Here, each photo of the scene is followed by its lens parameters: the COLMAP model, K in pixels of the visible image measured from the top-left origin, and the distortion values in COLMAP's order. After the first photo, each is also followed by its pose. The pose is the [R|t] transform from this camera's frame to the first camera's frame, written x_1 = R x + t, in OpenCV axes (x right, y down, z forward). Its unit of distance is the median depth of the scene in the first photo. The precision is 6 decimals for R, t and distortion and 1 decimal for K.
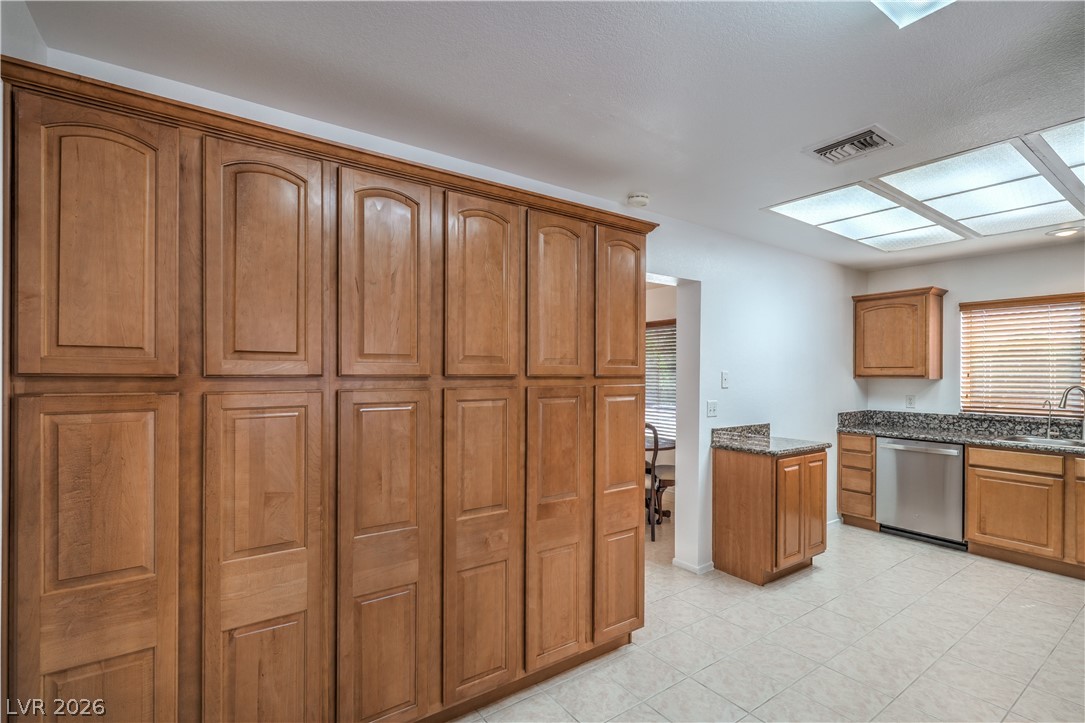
lens RADIAL K [[497.1, 0, 541.0], [0, 497.1, 369.5], [0, 0, 1]] dist [0.002356, 0.001312]
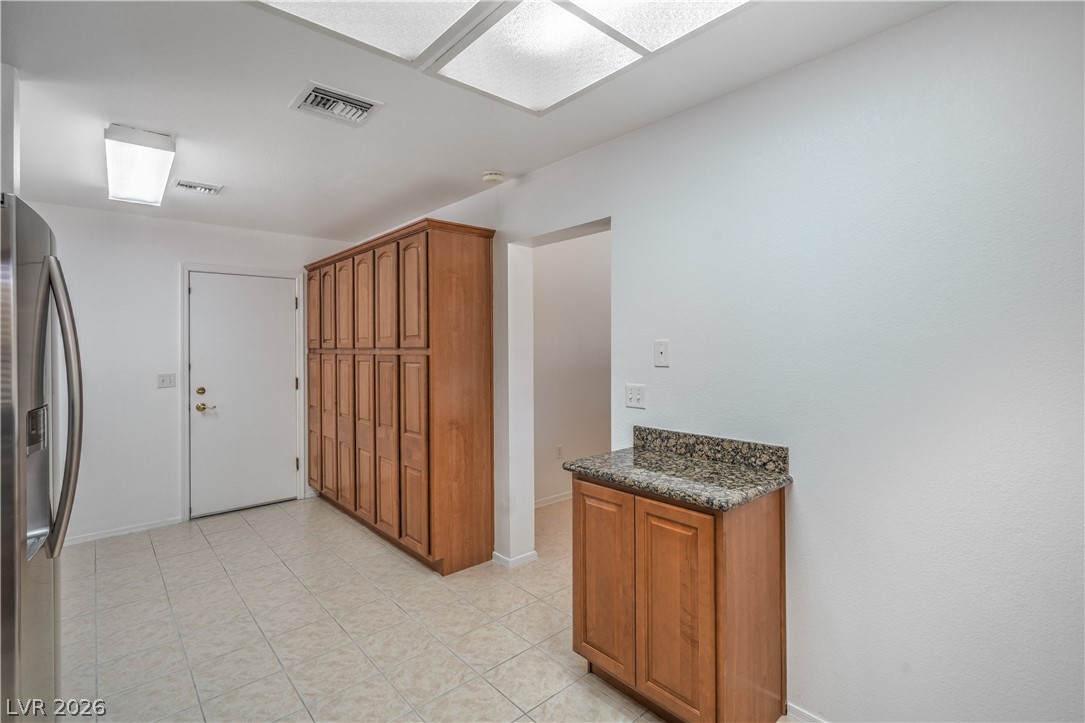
lens RADIAL K [[497.1, 0, 541.4], [0, 497.1, 345.4], [0, 0, 1]] dist [0.002356, 0.001312]
pose [[0.117722, -0.009999, -0.992996, 0.795038], [0.011241, 0.999899, -0.008736, 0.011894], [0.992983, -0.010134, 0.117822, 0.635751]]
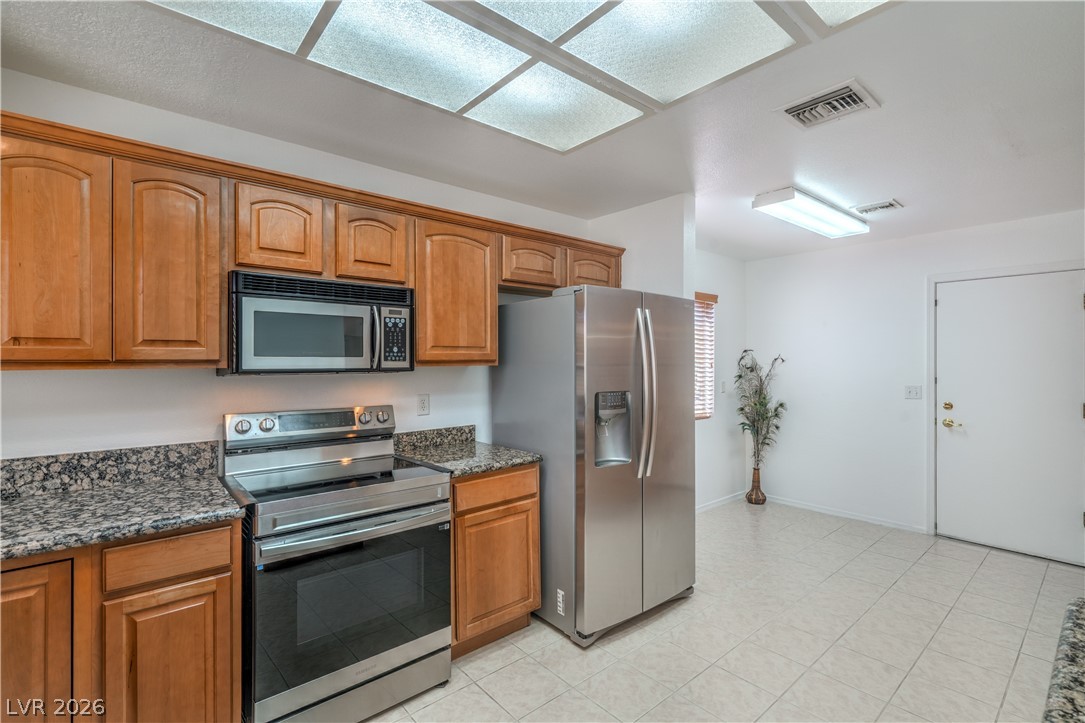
lens RADIAL K [[497.1, 0, 551.6], [0, 497.1, 363.4], [0, 0, 1]] dist [0.002356, 0.001312]
pose [[-0.995024, -0.007052, -0.099384, 0.580556], [-0.007104, 0.999975, 0.000175, 0.010074], [0.099380, 0.000880, -0.995049, 0.945460]]
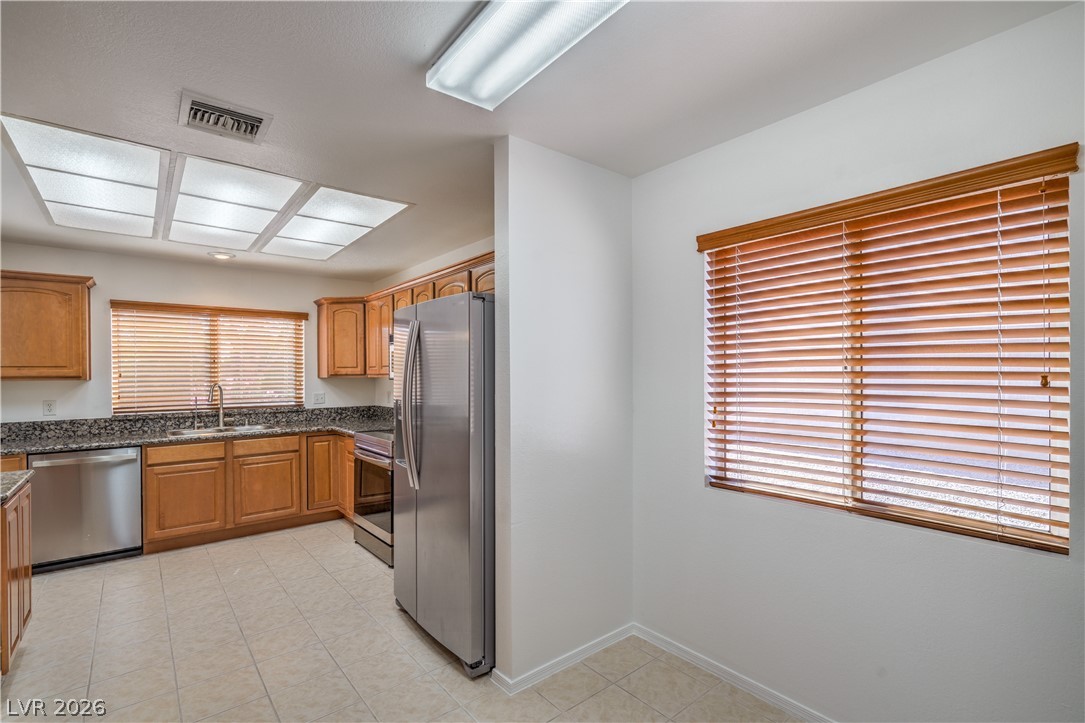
lens RADIAL K [[497.1, 0, 539.0], [0, 497.1, 376.3], [0, 0, 1]] dist [0.002356, 0.001312]
pose [[-0.068420, -0.011567, 0.997590, -0.178658], [-0.001533, 0.999933, 0.011489, 0.000988], [-0.997655, -0.000743, -0.068433, 0.283660]]
